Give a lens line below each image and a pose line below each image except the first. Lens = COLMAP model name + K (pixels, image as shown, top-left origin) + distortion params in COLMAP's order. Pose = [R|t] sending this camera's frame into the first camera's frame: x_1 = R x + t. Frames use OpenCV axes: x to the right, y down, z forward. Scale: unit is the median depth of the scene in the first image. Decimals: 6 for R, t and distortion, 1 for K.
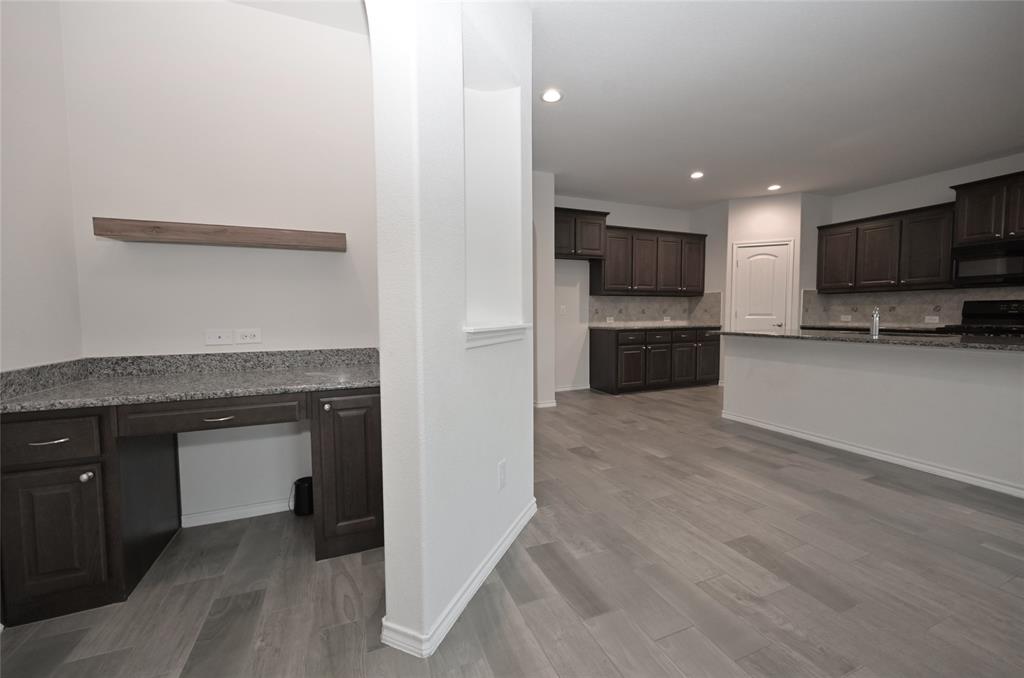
lens RADIAL K [[405.9, 0, 511.7], [0, 405.9, 336.3], [0, 0, 1]] dist [0.000588, -0.000385]
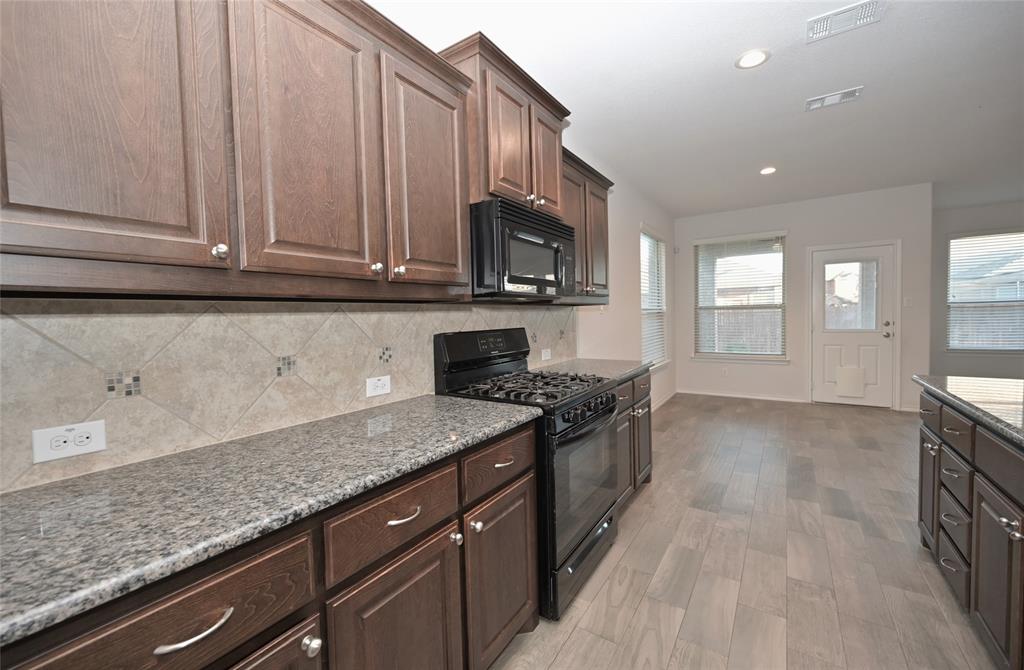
lens RADIAL K [[411.5, 0, 513.8], [0, 411.5, 331.3], [0, 0, 1]] dist [-0.001151, 0.000205]
pose [[-0.556098, -0.014121, 0.830997, 0.602171], [0.071471, 0.995339, 0.064741, -0.093055], [-0.828038, 0.095394, -0.552497, 0.985338]]
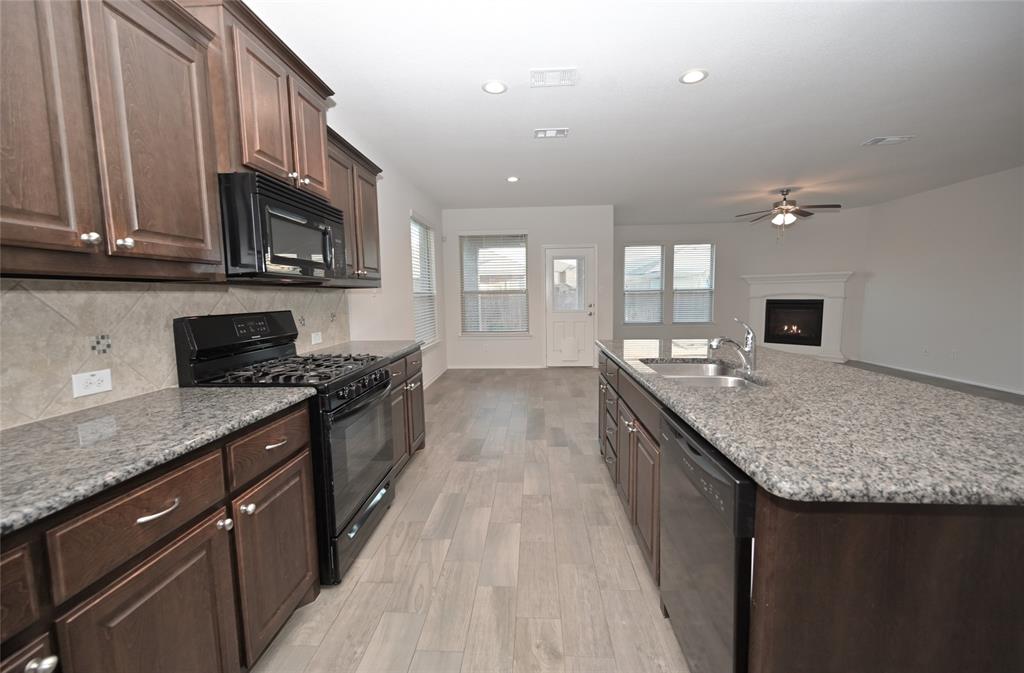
lens RADIAL K [[405.9, 0, 511.0], [0, 405.9, 333.8], [0, 0, 1]] dist [0.000588, -0.000385]
pose [[-0.899815, -0.022594, 0.435686, 0.574901], [0.044033, 0.988855, 0.142222, -0.093161], [-0.434044, 0.147158, -0.888792, 1.009361]]
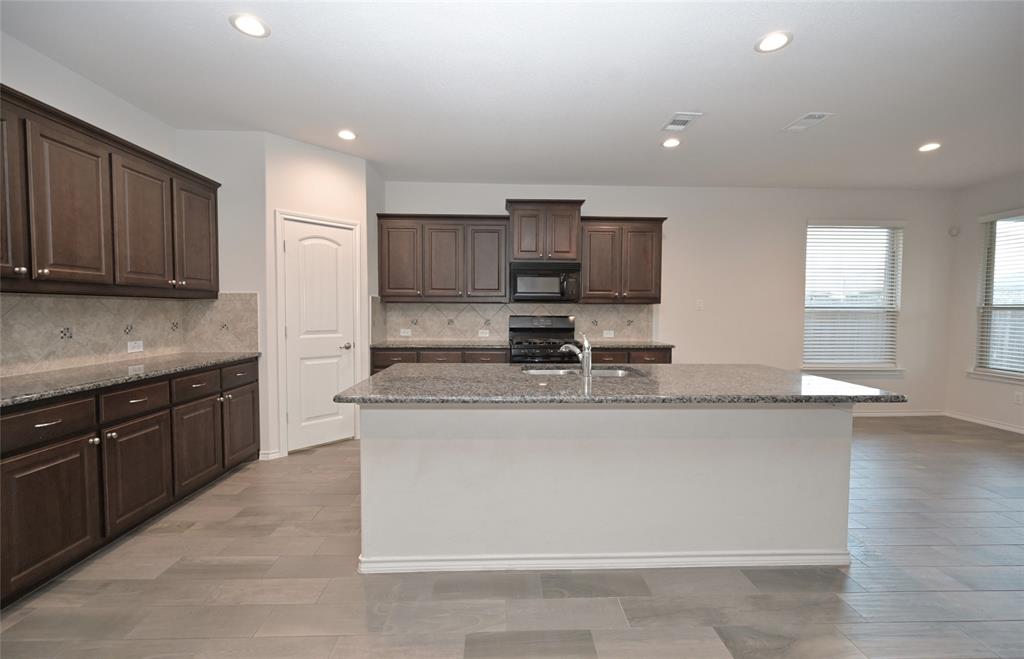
lens RADIAL K [[413.5, 0, 513.8], [0, 413.5, 326.3], [0, 0, 1]] dist [-0.001083, 0.000214]
pose [[0.349680, -0.029218, 0.936413, 0.117136], [0.044257, 0.998913, 0.014641, -0.062536], [-0.935823, 0.036323, 0.350593, 0.524442]]
